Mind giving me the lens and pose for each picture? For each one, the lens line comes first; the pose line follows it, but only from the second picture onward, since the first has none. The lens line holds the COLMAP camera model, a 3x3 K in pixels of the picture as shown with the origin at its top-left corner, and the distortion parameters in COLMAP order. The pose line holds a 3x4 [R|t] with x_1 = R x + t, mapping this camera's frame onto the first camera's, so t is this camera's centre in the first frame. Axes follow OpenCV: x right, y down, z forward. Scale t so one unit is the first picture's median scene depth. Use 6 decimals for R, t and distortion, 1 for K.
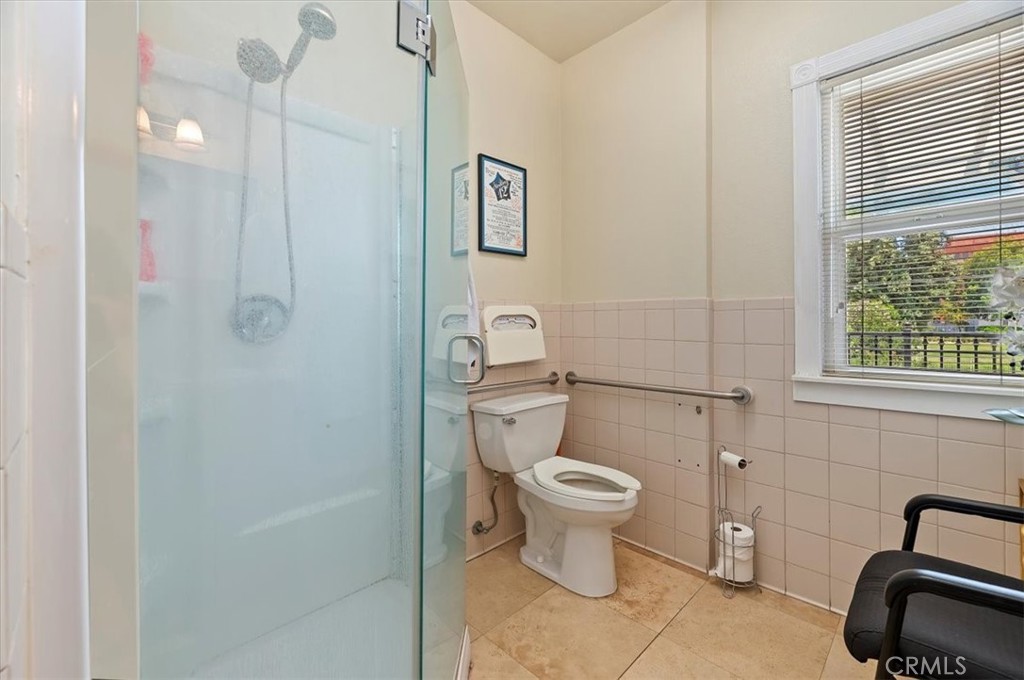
lens RADIAL K [[419.6, 0, 519.9], [0, 419.6, 322.5], [0, 0, 1]] dist [-0.007424, -0.000042]
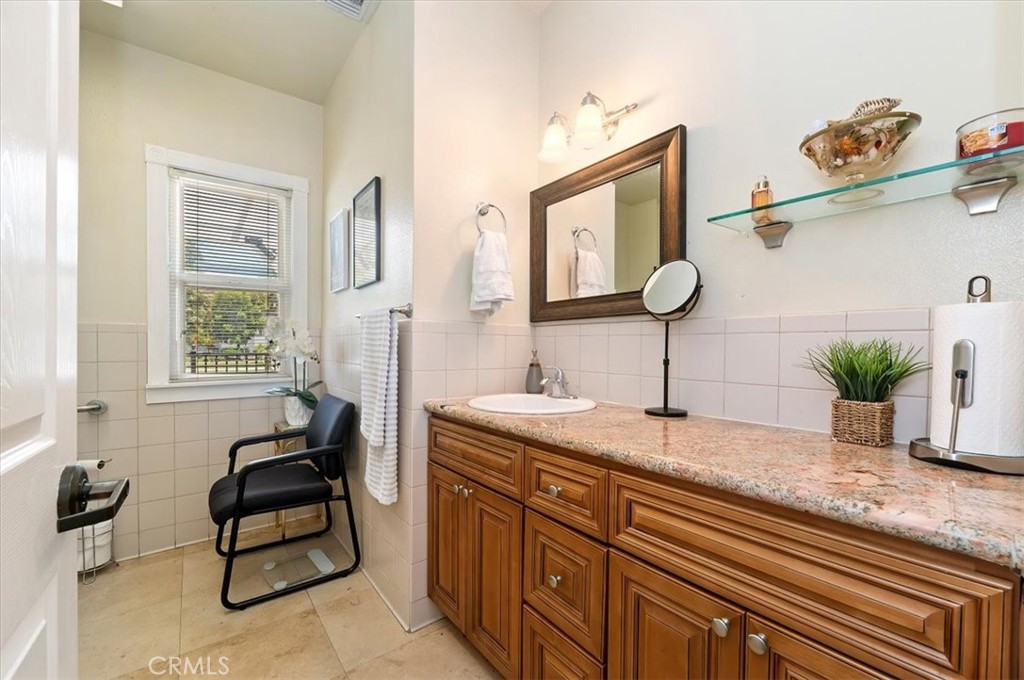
lens RADIAL K [[419.6, 0, 512.1], [0, 419.6, 345.7], [0, 0, 1]] dist [-0.007424, -0.000042]
pose [[0.127117, 0.005243, 0.991874, -0.481770], [-0.007104, 0.999965, -0.004375, 0.003115], [-0.991862, -0.006491, 0.127150, -0.286242]]
